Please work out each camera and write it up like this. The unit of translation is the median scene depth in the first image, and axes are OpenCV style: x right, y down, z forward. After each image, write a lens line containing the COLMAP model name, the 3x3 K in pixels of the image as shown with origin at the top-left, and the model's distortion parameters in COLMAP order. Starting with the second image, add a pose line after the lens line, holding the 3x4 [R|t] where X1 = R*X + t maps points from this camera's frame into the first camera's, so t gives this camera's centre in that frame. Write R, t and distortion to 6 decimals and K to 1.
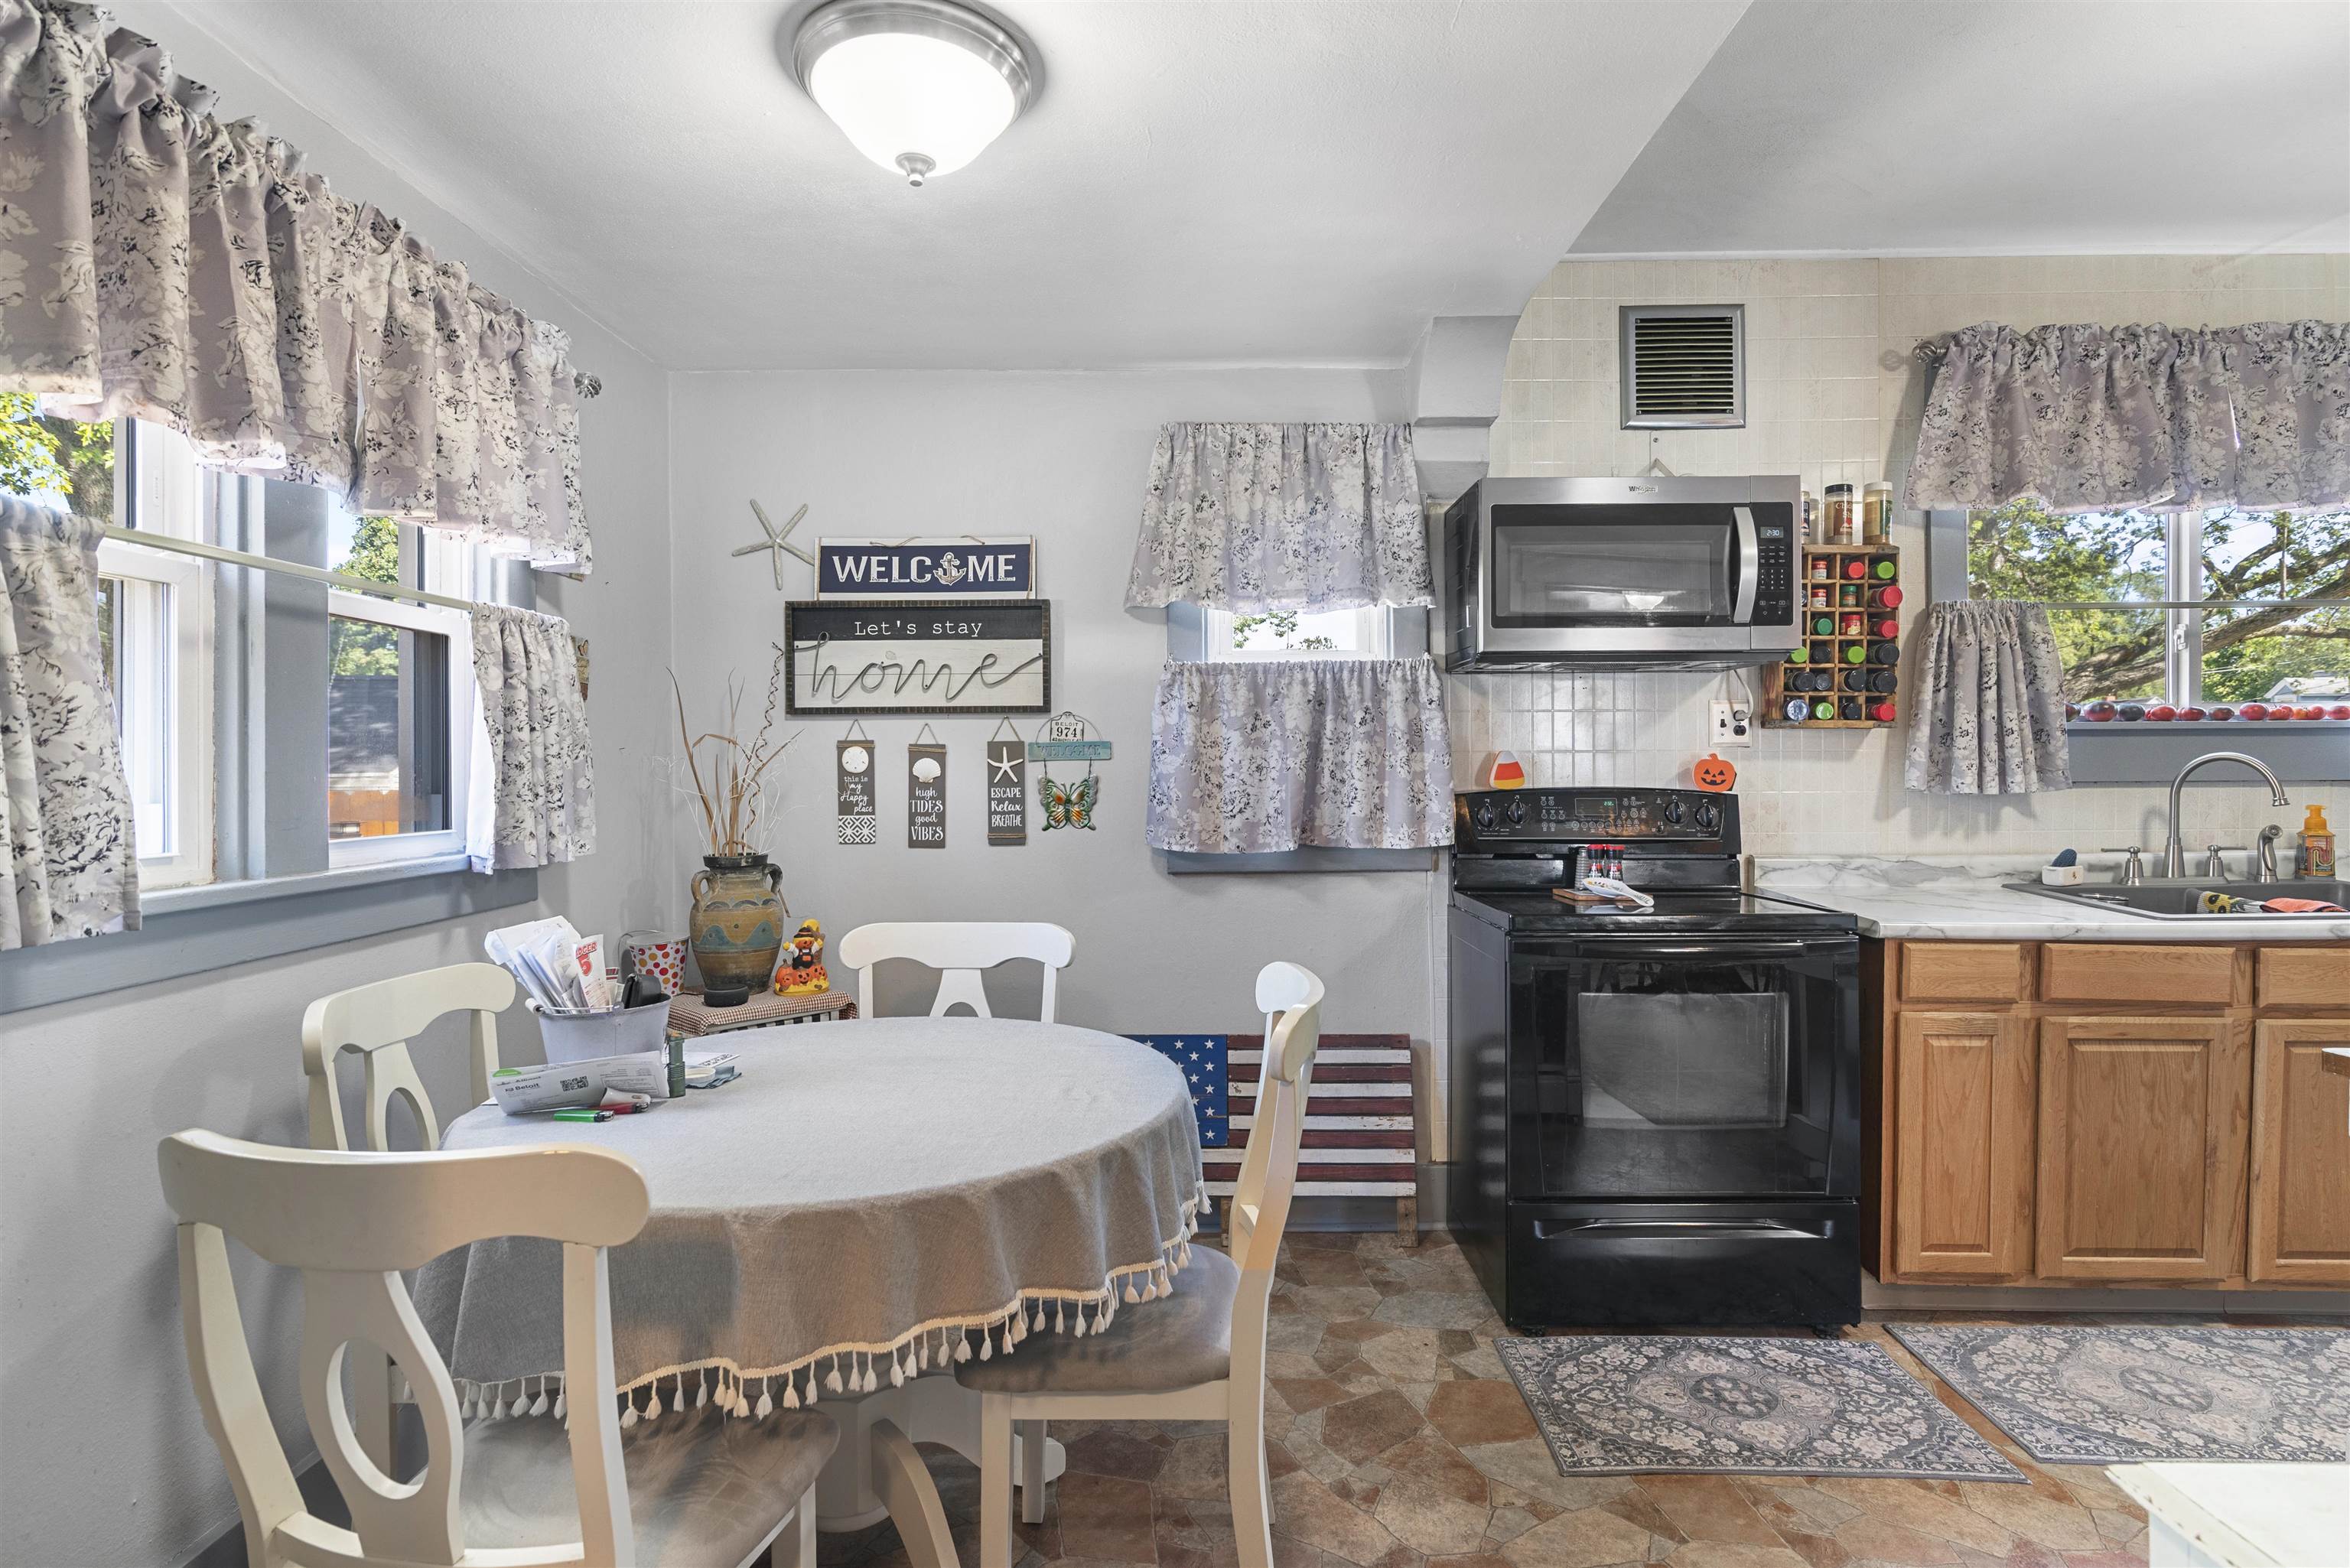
lens RADIAL K [[1214.1, 0, 1184.2], [0, 1214.1, 773.9], [0, 0, 1]] dist [0.006274, -0.001003]
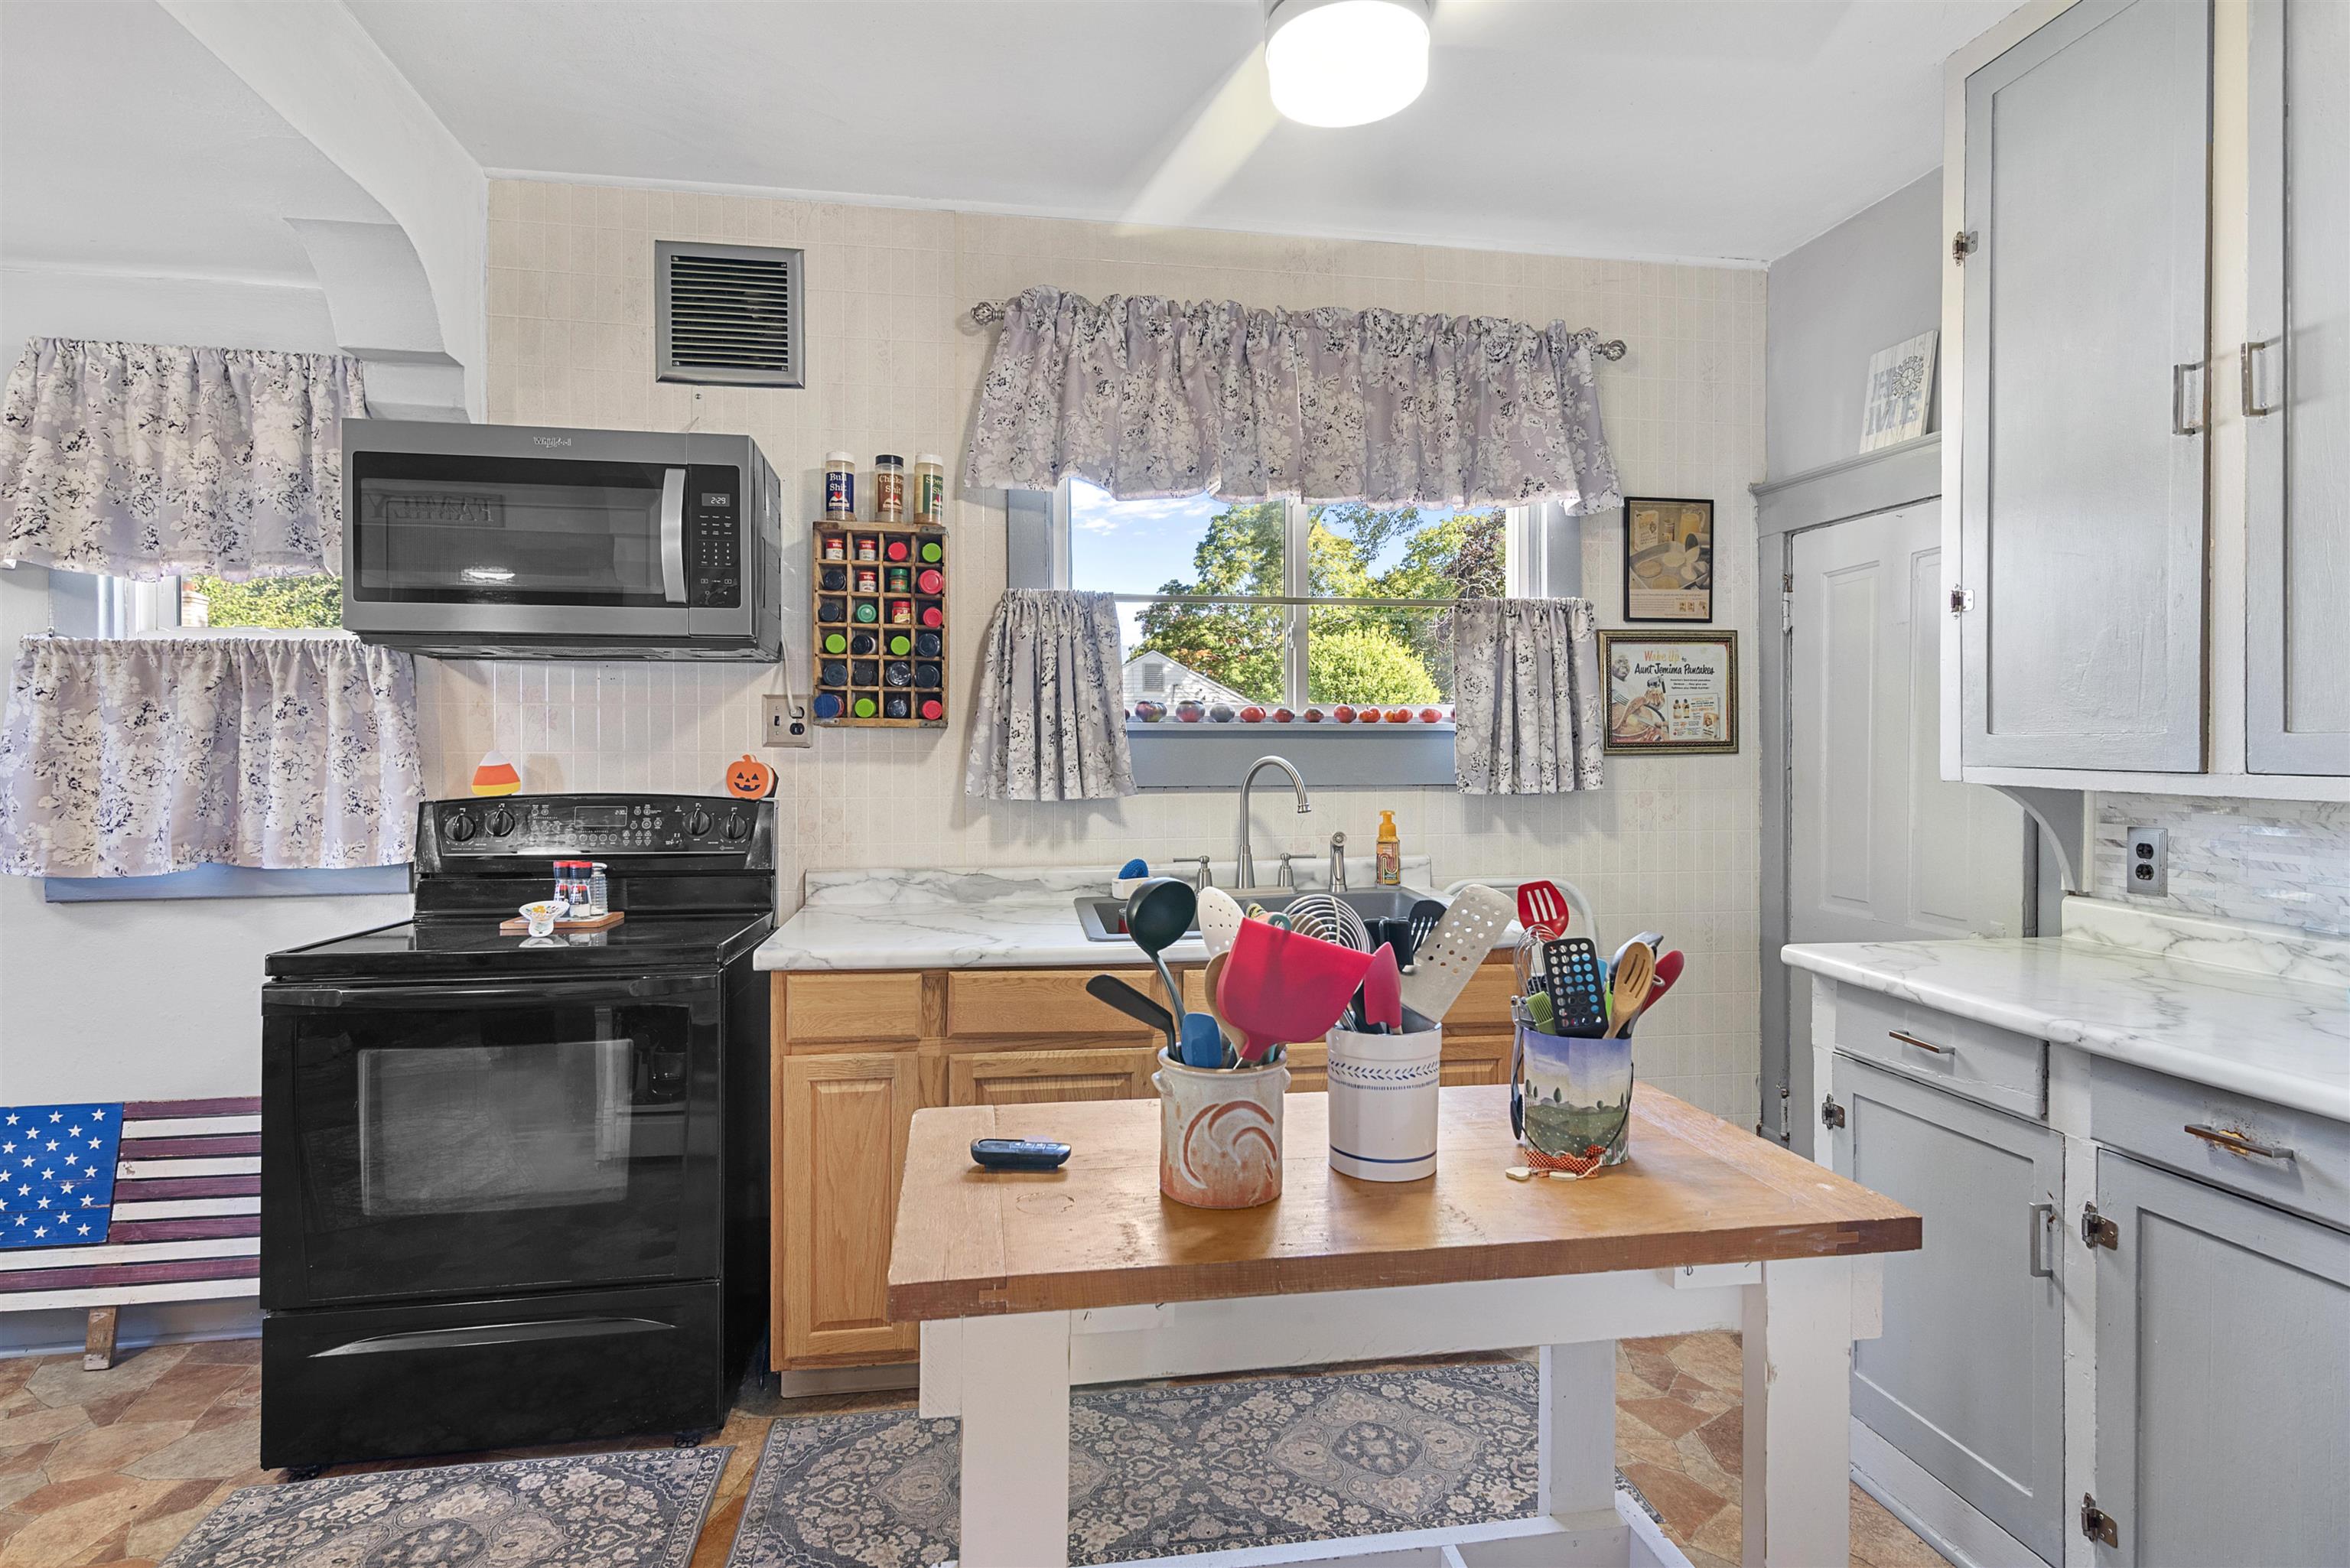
lens RADIAL K [[1186.7, 0, 1189.5], [0, 1186.7, 768.5], [0, 0, 1]] dist [0.006363, -0.000508]
pose [[0.984931, 0.001904, 0.172939, 0.611321], [-0.001179, 0.999990, -0.004296, -0.003809], [-0.172946, 0.004027, 0.984923, 0.101328]]
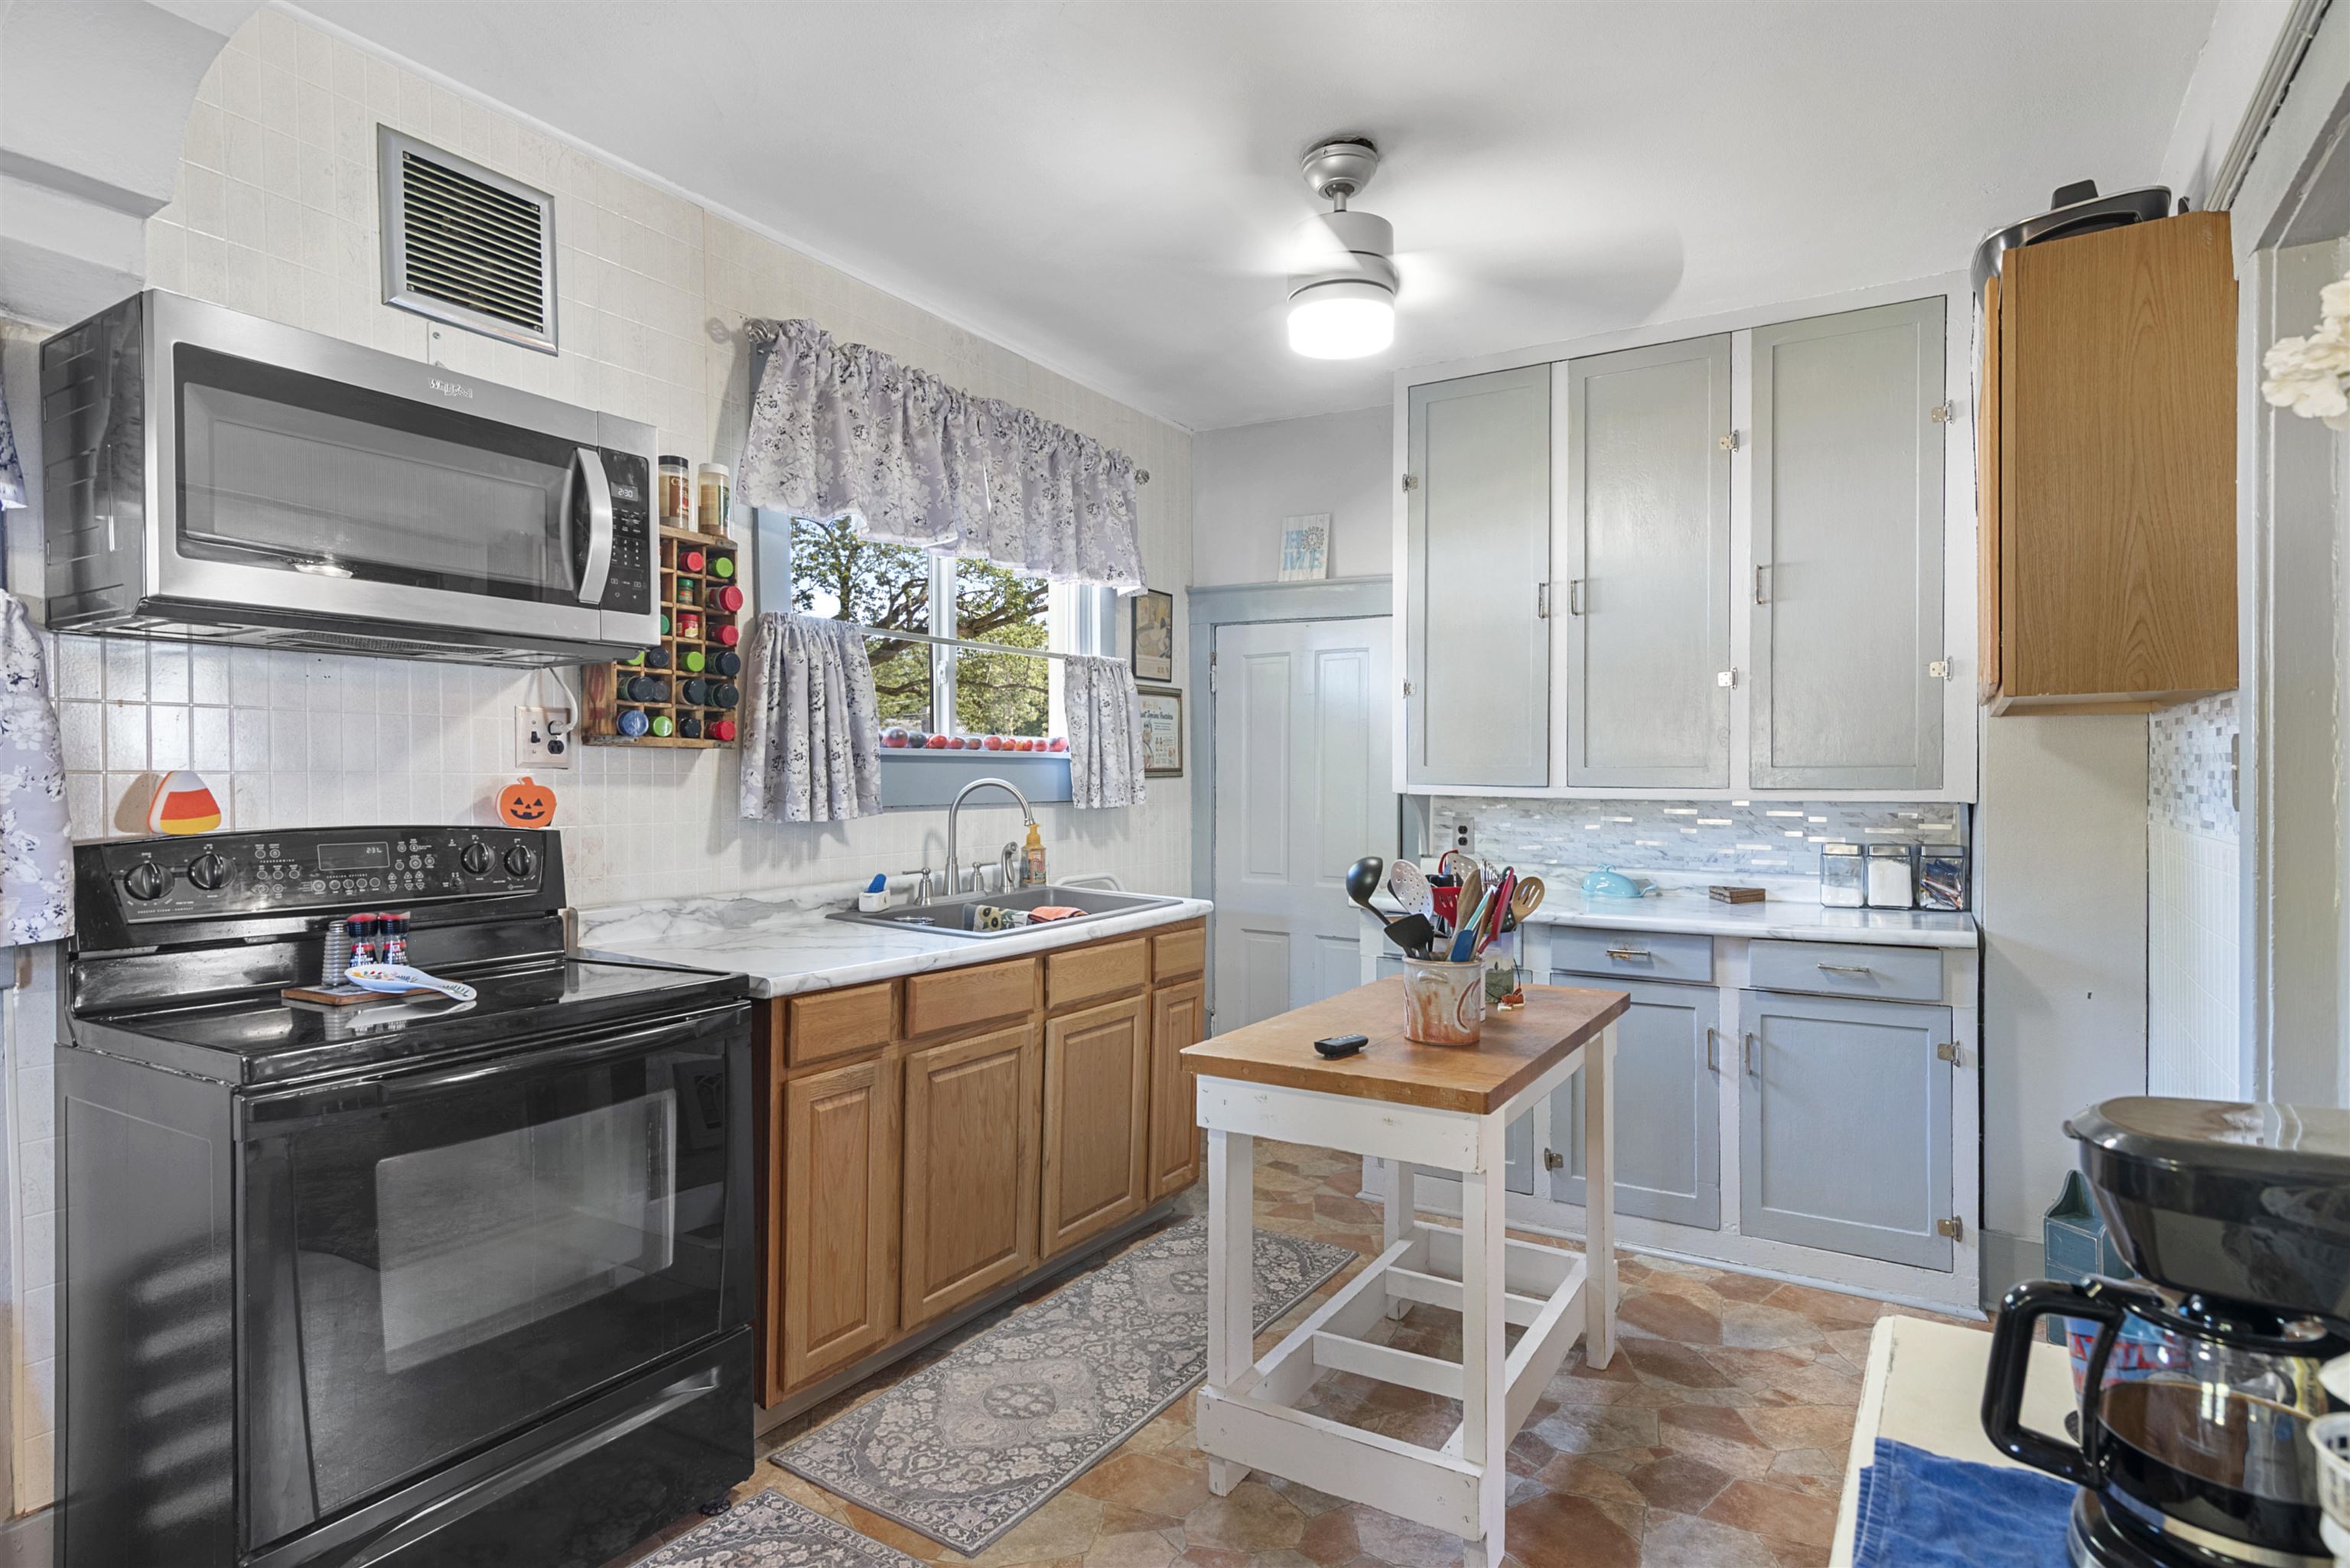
lens RADIAL K [[1203.6, 0, 1183.9], [0, 1203.6, 789.7], [0, 0, 1]] dist [0.011183, -0.001141]
pose [[0.519436, -0.003807, 0.854501, 0.009822], [0.009169, 0.999957, -0.001118, -0.004356], [-0.854460, 0.008416, 0.519449, 0.271853]]
